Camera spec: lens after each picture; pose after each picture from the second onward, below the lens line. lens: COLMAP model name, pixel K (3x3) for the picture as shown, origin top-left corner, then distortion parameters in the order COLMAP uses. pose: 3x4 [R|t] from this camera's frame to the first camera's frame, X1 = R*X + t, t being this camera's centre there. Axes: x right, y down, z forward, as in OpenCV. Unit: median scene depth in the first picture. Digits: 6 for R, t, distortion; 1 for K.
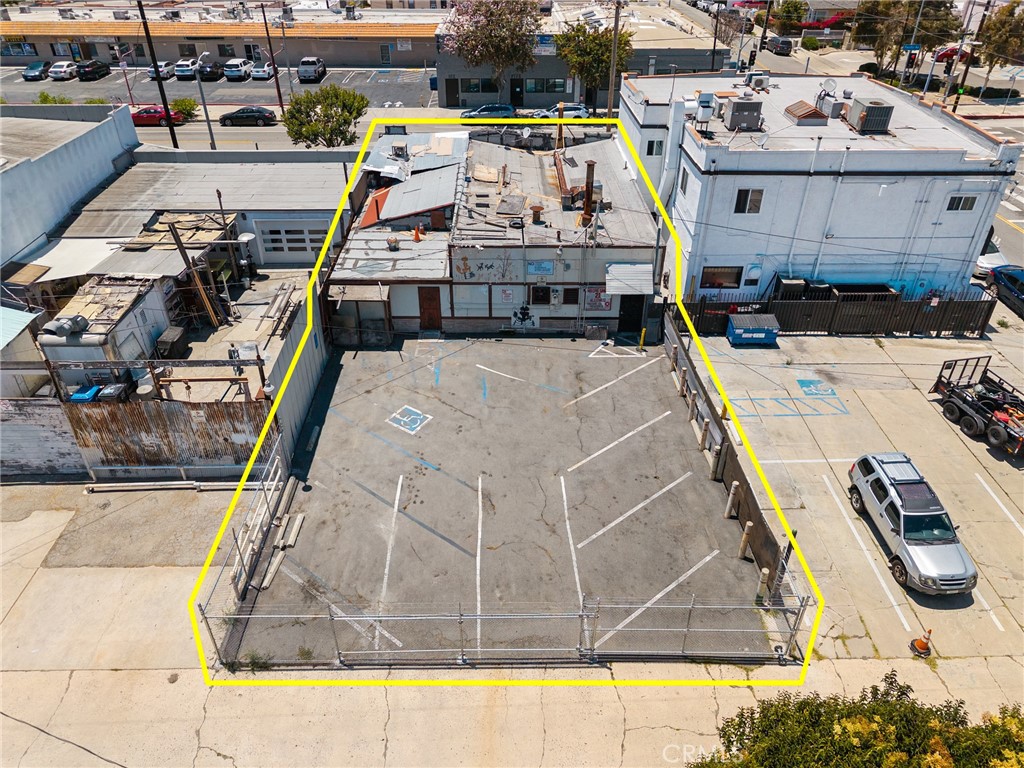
lens RADIAL K [[679.4, 0, 507.4], [0, 679.4, 380.9], [0, 0, 1]] dist [0.035268, -0.041836]
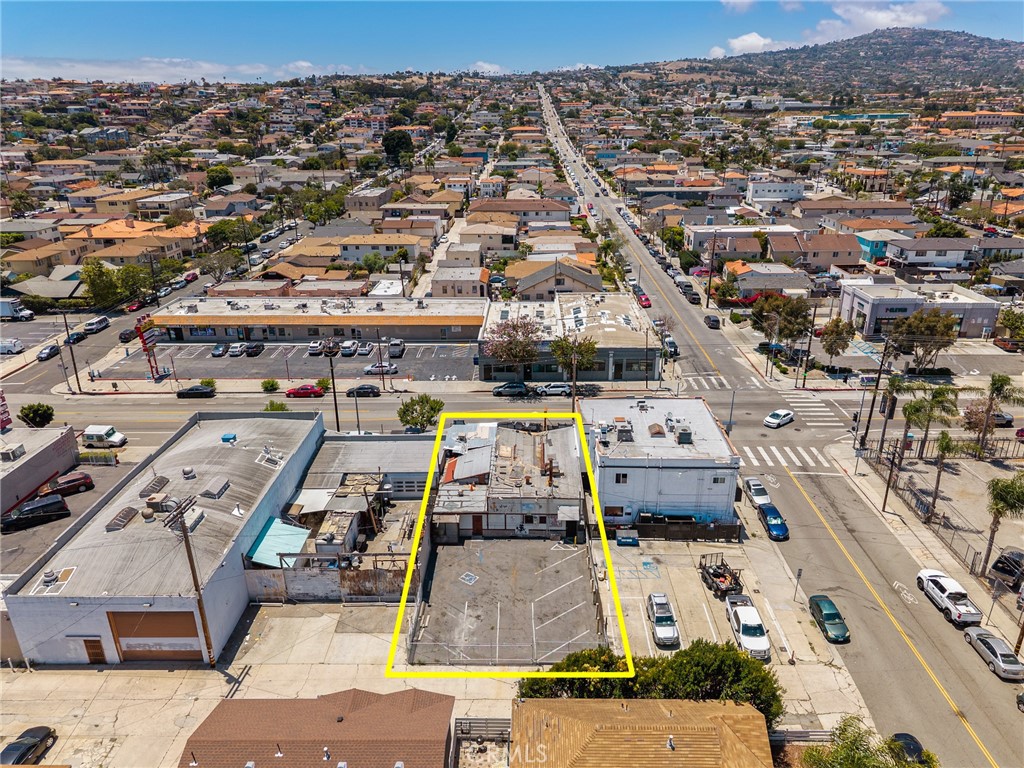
lens RADIAL K [[697.5, 0, 512.0], [0, 697.5, 384.0], [0, 0, 1]] dist [0.088153, -0.116408]
pose [[0.999388, 0.000579, -0.034988, 0.072217], [-0.008742, 0.972289, -0.233618, -0.024492], [0.033883, 0.233781, 0.971699, -1.250164]]
